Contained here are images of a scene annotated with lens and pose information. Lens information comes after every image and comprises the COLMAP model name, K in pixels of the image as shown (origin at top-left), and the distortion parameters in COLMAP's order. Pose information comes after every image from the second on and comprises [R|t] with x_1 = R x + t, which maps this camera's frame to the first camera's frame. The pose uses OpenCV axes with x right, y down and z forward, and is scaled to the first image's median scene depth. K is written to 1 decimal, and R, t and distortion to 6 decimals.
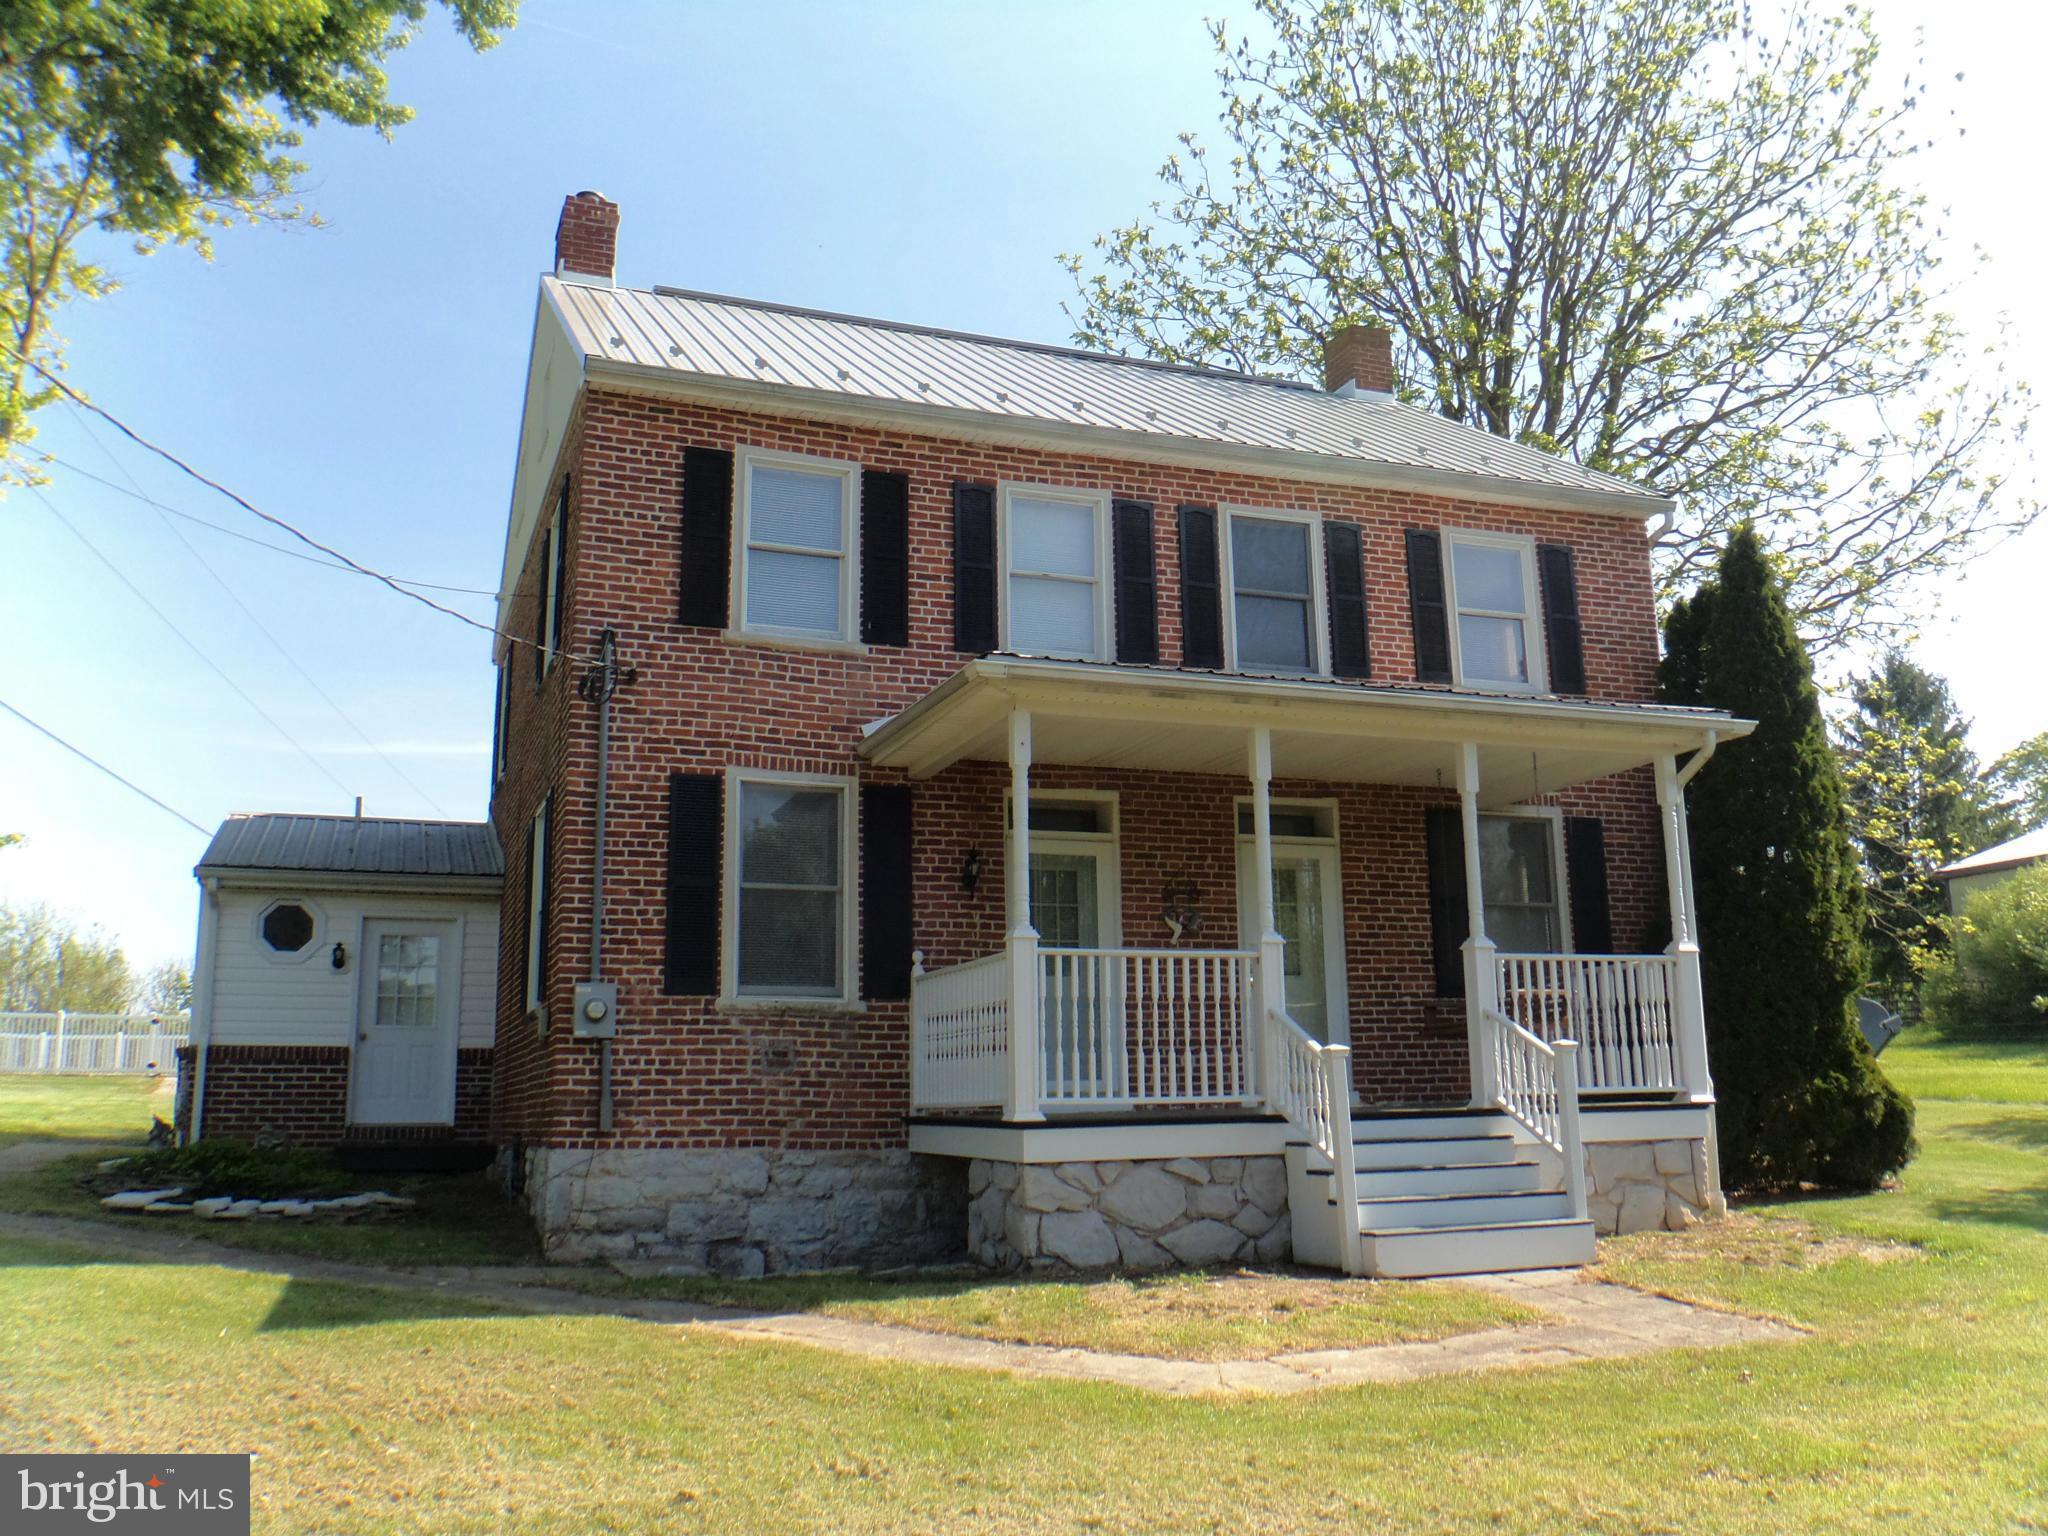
lens RADIAL K [[1814.1, 0, 1105.5], [0, 1814.1, 758.4], [0, 0, 1]] dist [-0.057377, -0.003140]
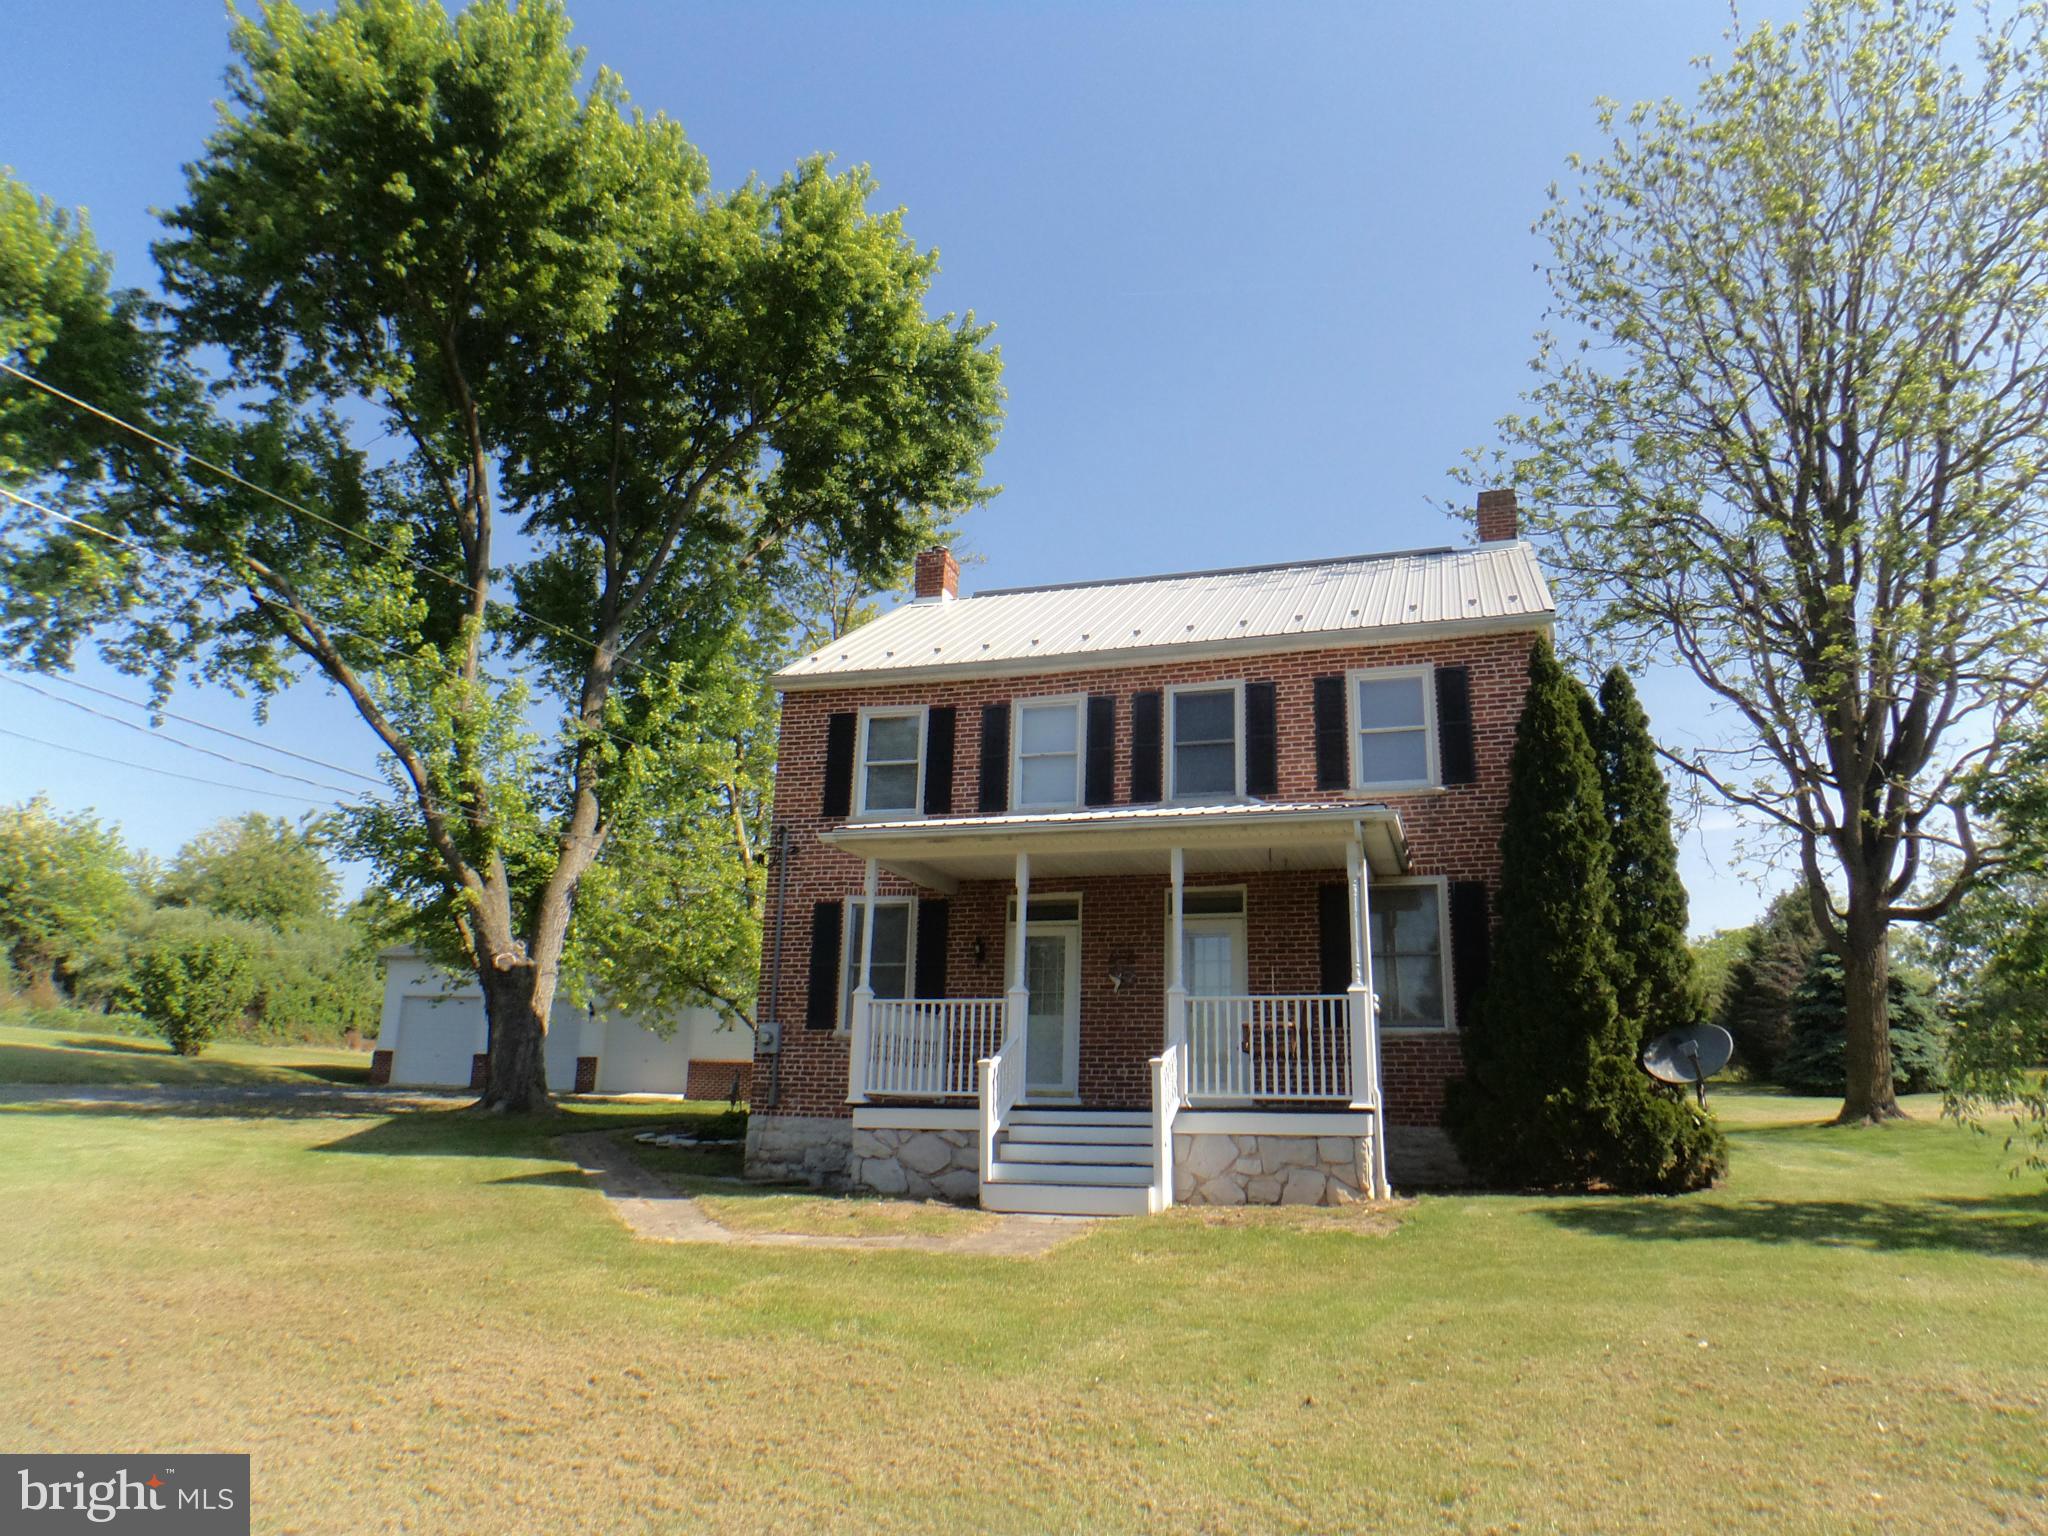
lens RADIAL K [[1357.2, 0, 1024.0], [0, 1357.2, 768.0], [0, 0, 1]] dist [-0.069166, 0.000640]
pose [[0.779030, -0.124960, -0.614408, 0.681594], [0.087179, 0.992007, -0.091220, 0.014785], [0.620896, 0.017499, 0.783697, 0.082306]]
